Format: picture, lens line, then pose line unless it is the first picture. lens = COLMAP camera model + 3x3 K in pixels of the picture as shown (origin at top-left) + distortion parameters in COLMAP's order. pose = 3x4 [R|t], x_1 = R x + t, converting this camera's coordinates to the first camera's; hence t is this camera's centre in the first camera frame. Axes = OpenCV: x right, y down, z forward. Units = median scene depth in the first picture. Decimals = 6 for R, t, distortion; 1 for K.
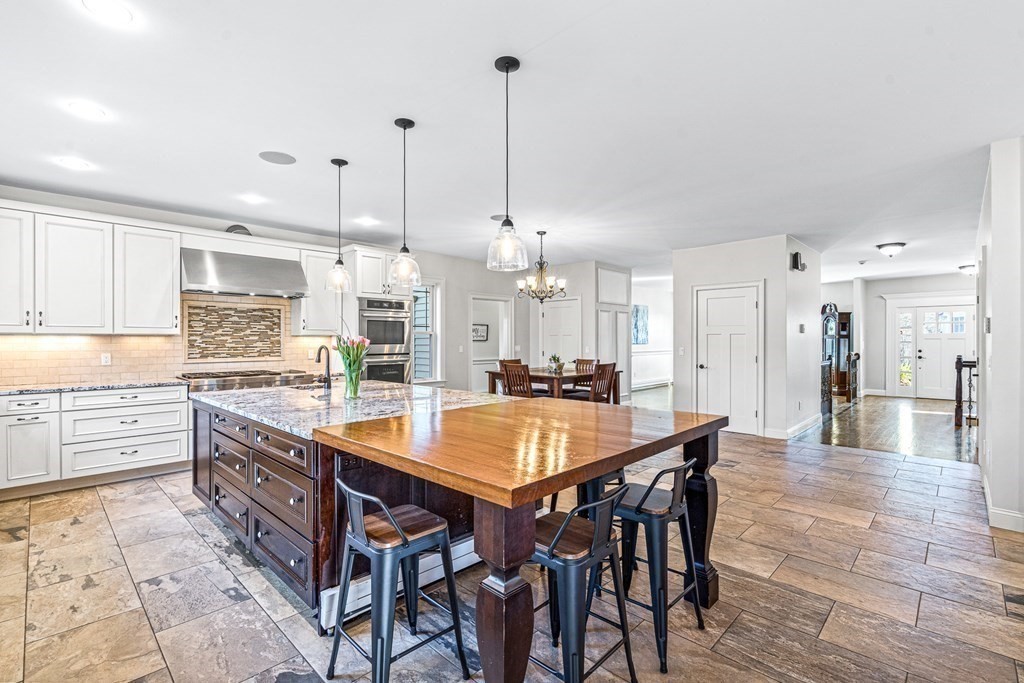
lens RADIAL K [[469.7, 0, 504.7], [0, 469.7, 344.7], [0, 0, 1]] dist [0.001938, 0.000436]
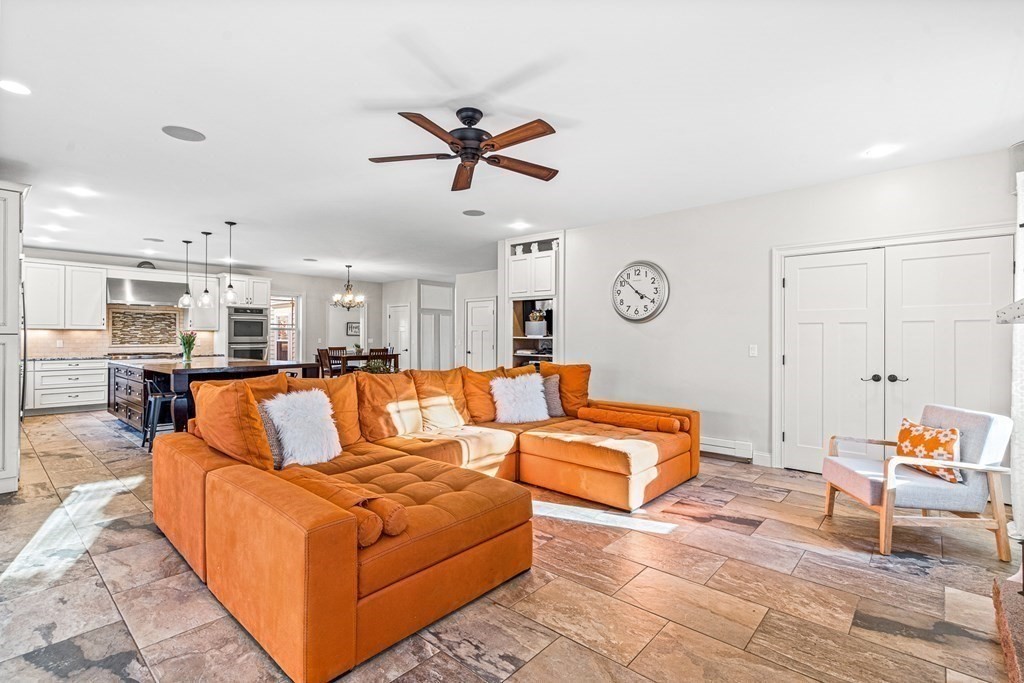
lens RADIAL K [[469.7, 0, 495.7], [0, 469.7, 336.2], [0, 0, 1]] dist [0.001938, 0.000436]
pose [[0.998605, 0.004558, 0.052613, 0.559901], [-0.003997, 0.999934, -0.010755, 0.013400], [-0.052658, 0.010529, 0.998557, -0.688336]]
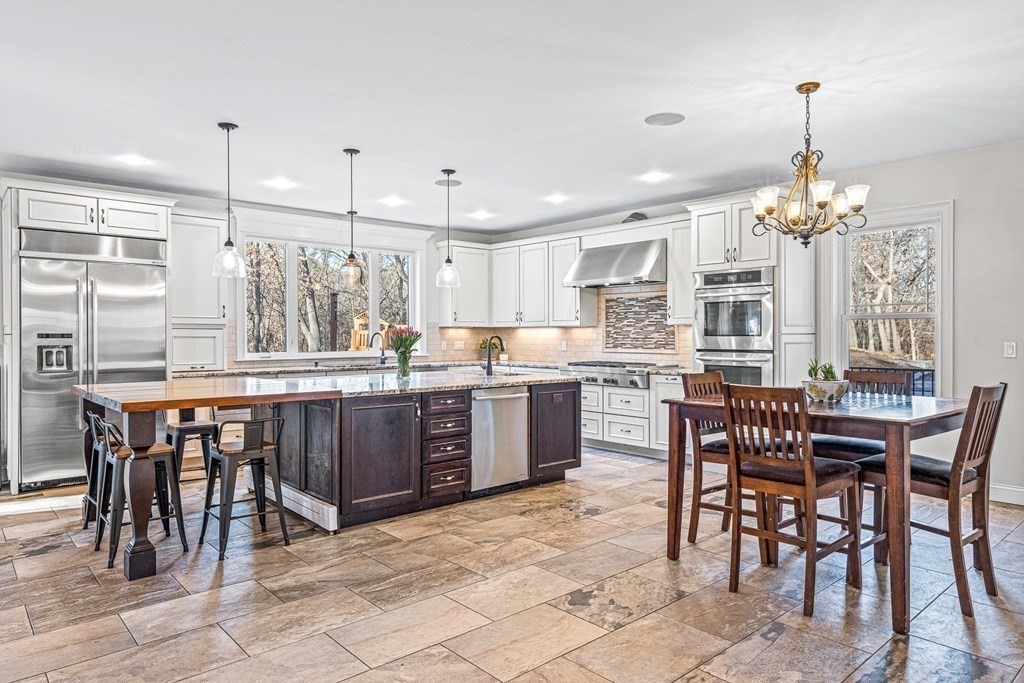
lens RADIAL K [[641.3, 0, 517.7], [0, 641.3, 339.7], [0, 0, 1]] dist [-0.001063, 0.000198]
pose [[-0.063557, 0.010113, -0.997927, 0.808962], [-0.008208, 0.999910, 0.010656, -0.003577], [0.997944, 0.008868, -0.063468, 0.872341]]
